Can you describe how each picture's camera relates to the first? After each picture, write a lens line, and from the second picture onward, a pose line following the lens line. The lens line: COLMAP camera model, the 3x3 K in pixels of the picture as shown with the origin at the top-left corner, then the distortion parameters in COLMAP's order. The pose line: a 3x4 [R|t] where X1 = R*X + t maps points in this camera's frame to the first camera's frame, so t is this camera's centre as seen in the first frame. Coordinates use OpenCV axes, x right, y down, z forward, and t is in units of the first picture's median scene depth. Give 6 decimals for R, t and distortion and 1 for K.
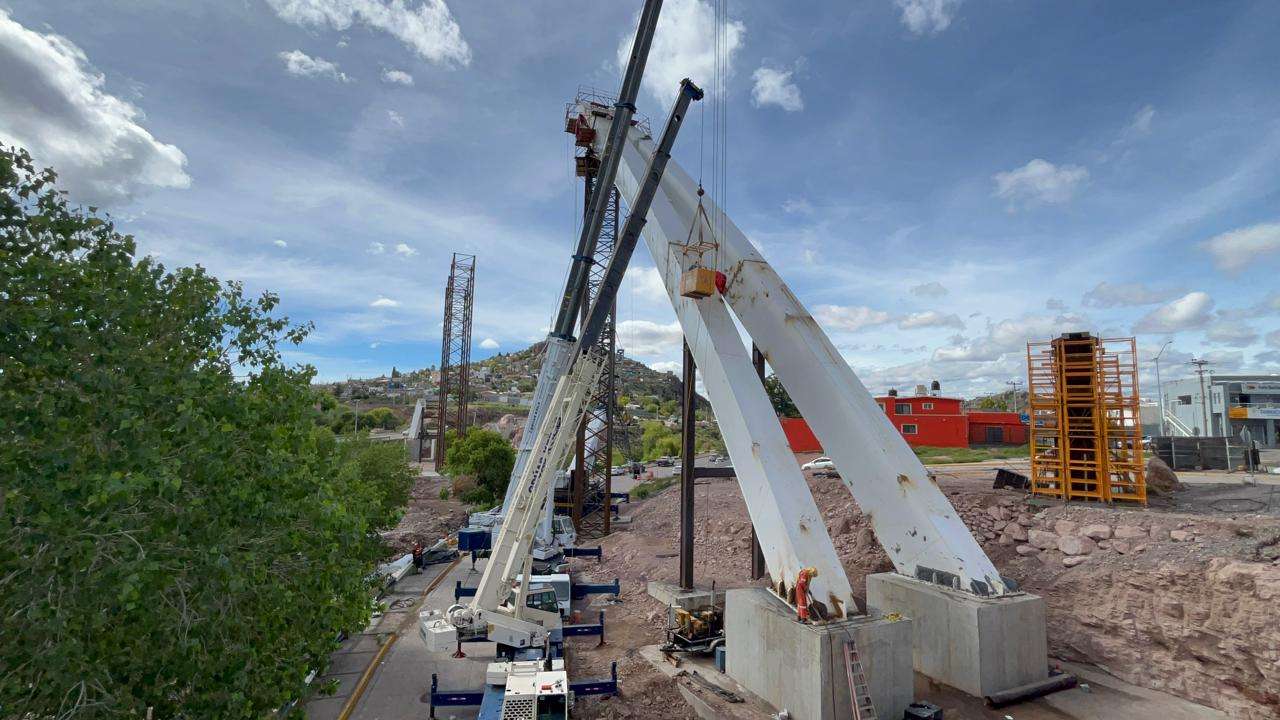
lens RADIAL K [[608.9, 0, 636.0], [0, 608.9, 360.5], [0, 0, 1]] dist [-0.001950, 0.001225]
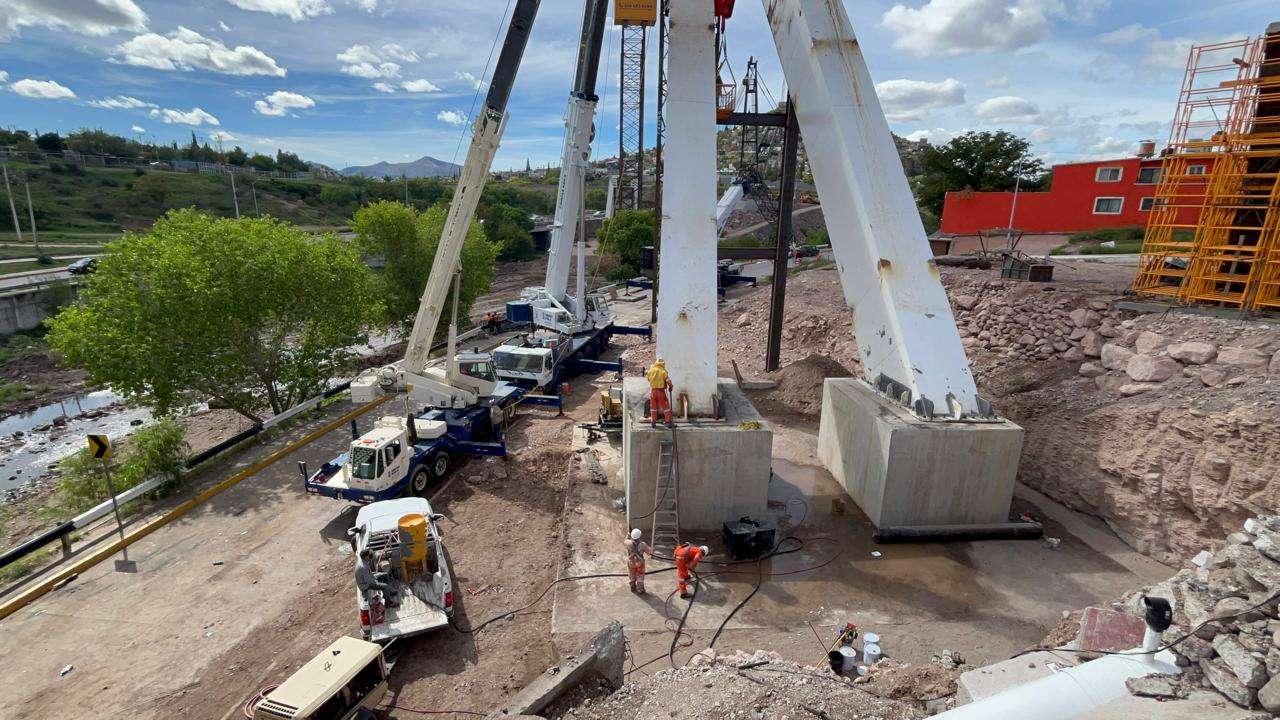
lens RADIAL K [[608.9, 0, 636.0], [0, 608.9, 360.5], [0, 0, 1]] dist [-0.001950, 0.001225]
pose [[0.924830, 0.088319, -0.369985, 0.459010], [0.044508, 0.940864, 0.335847, 0.040542], [0.377767, -0.327069, 0.866209, 0.195906]]
